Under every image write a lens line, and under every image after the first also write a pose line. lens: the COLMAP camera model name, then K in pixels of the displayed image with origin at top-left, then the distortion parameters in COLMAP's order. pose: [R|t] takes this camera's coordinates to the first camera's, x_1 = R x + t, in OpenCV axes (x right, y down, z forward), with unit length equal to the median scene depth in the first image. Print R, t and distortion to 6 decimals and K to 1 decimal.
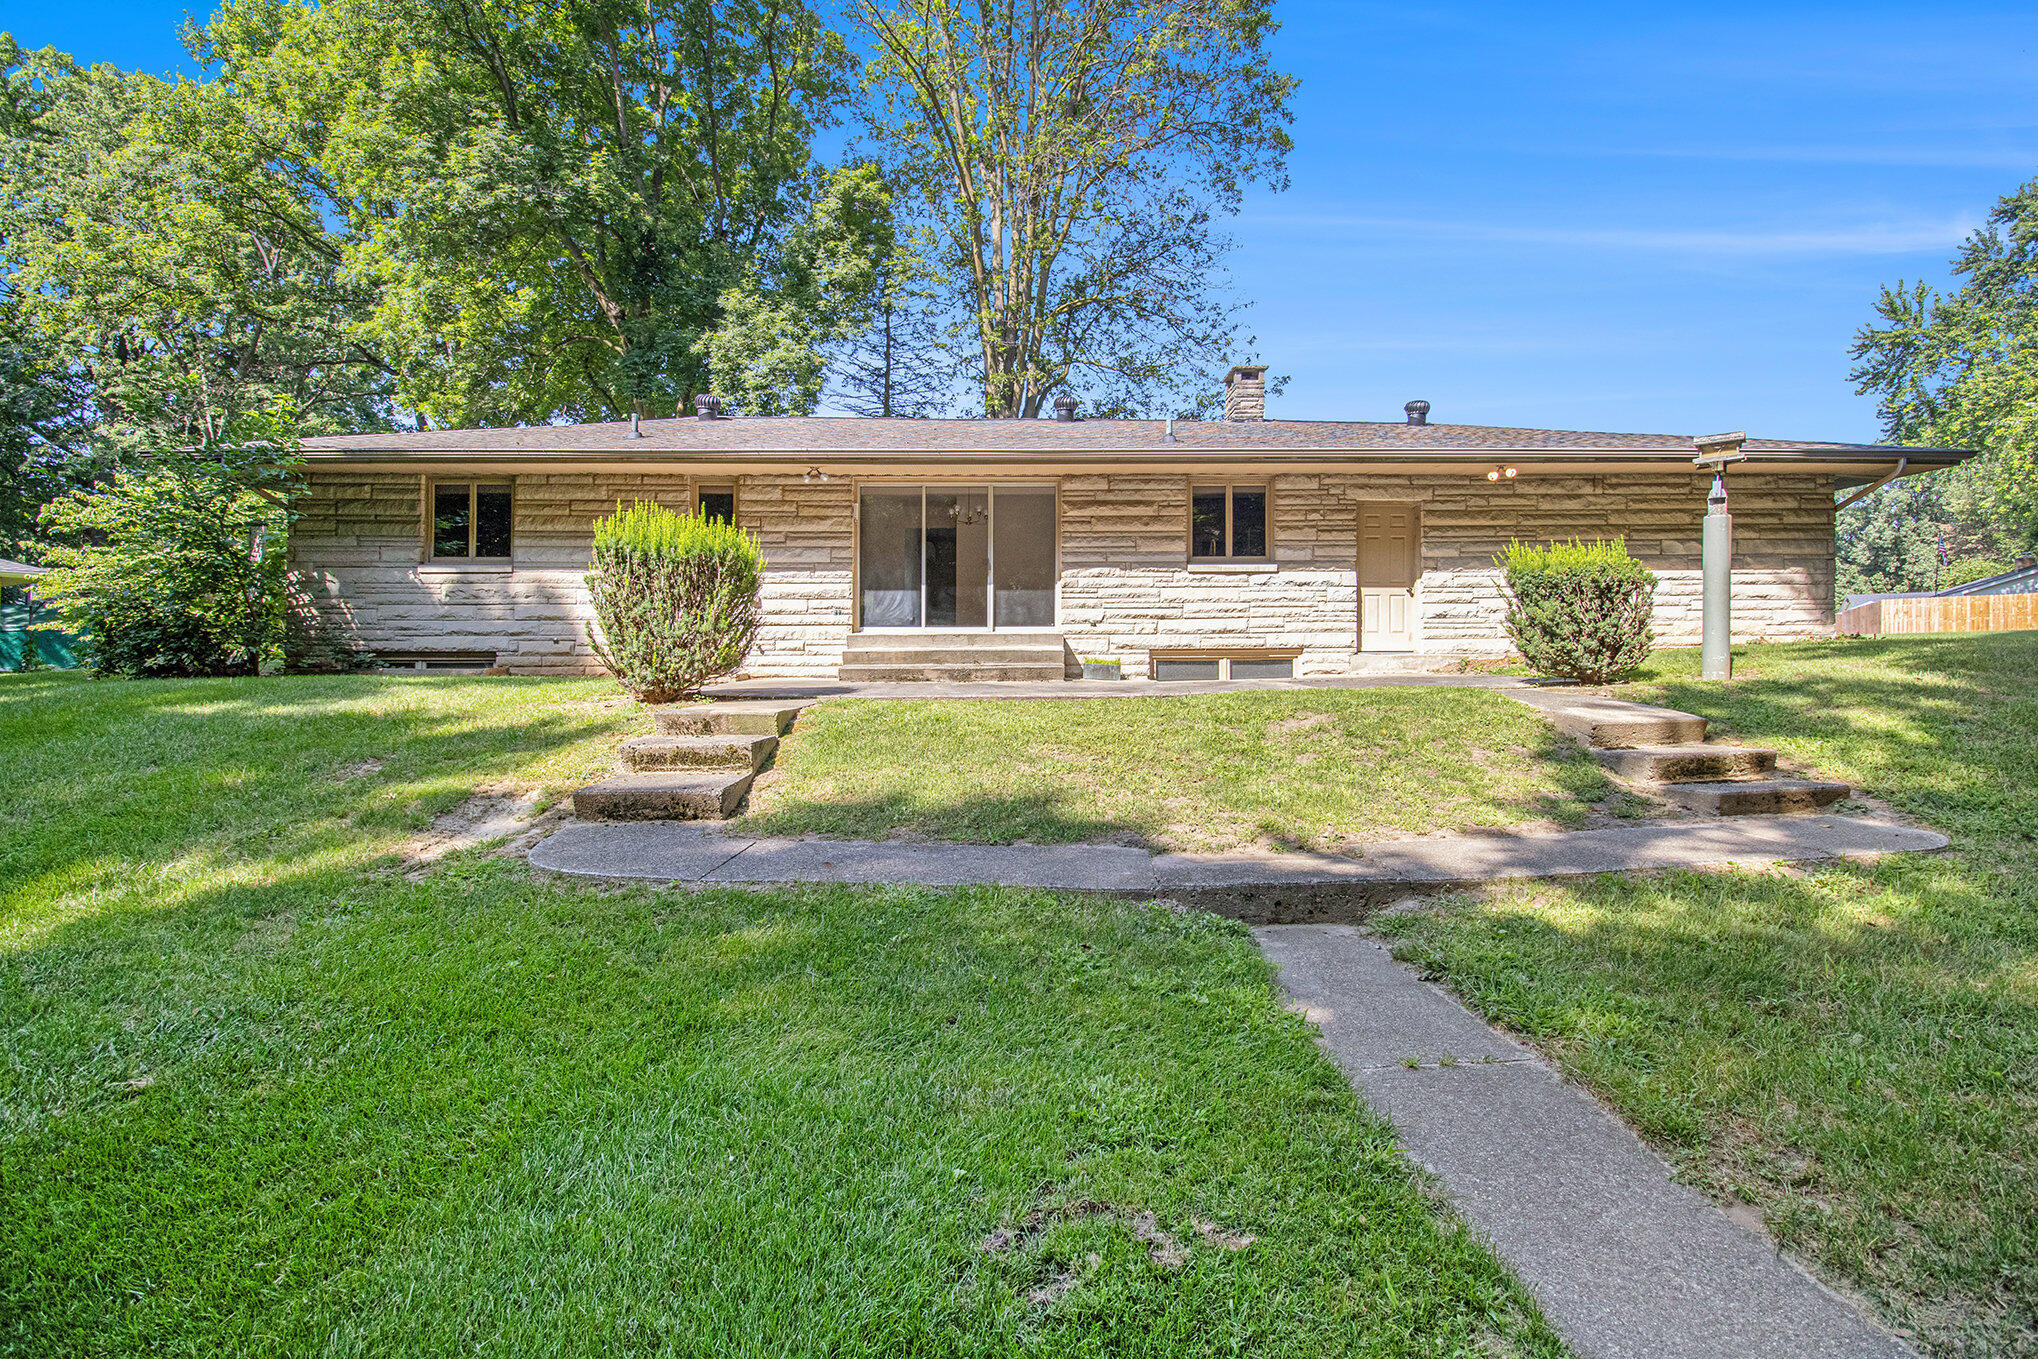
lens RADIAL K [[935.4, 0, 1022.1], [0, 935.4, 663.6], [0, 0, 1]] dist [0.001802, -0.000129]
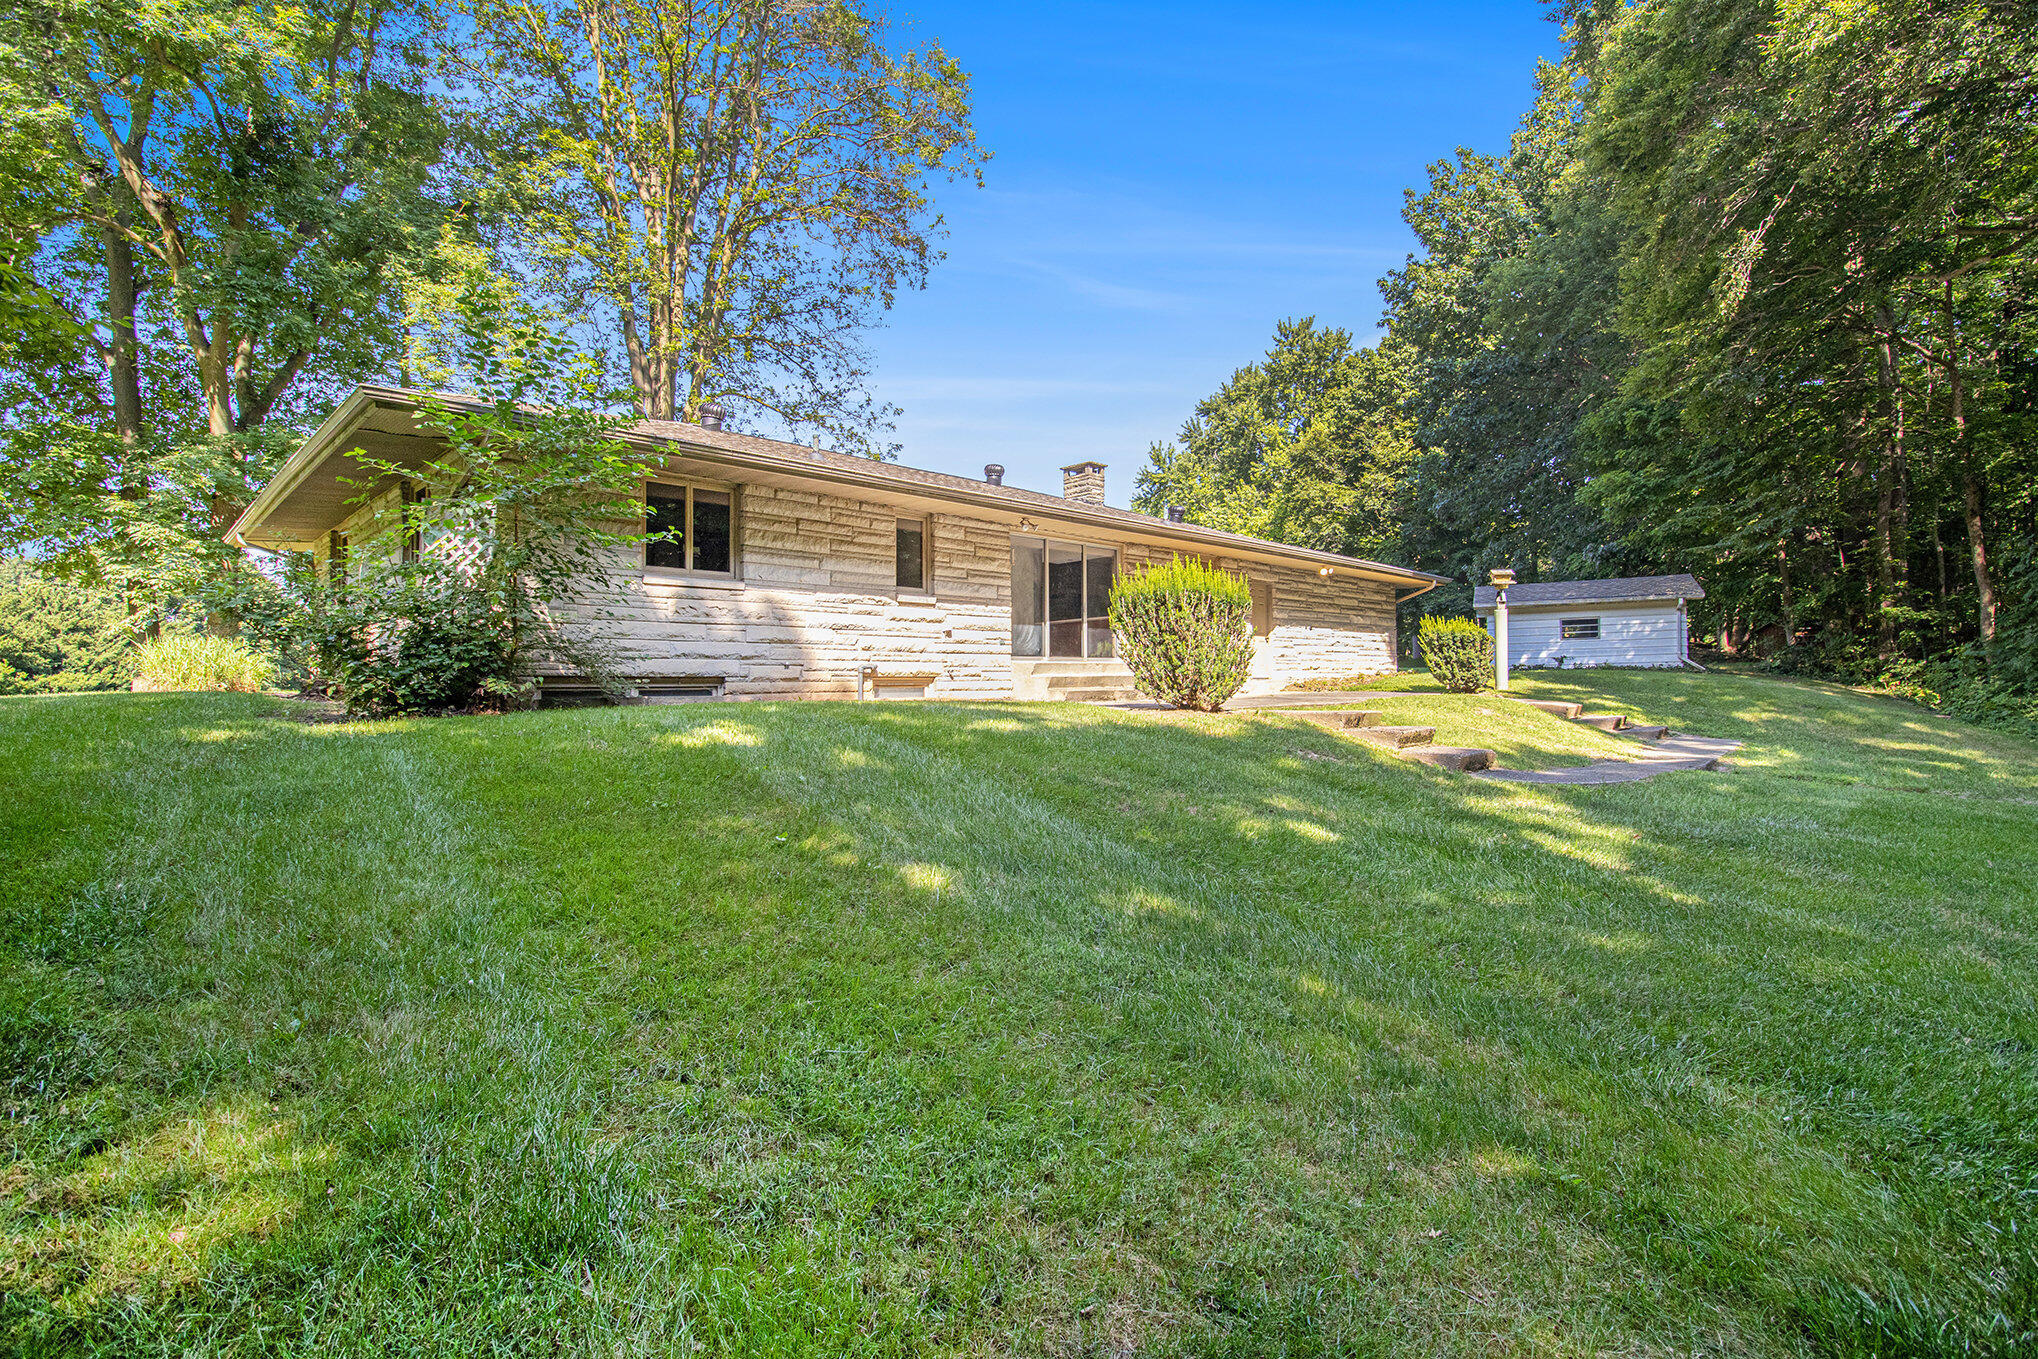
lens RADIAL K [[935.4, 0, 1030.2], [0, 935.4, 681.4], [0, 0, 1]] dist [0.001802, -0.000129]
pose [[0.737915, -0.000724, 0.674893, -0.944474], [0.017348, 0.999689, -0.017895, 0.012819], [-0.674671, 0.024913, 0.737698, 0.138453]]
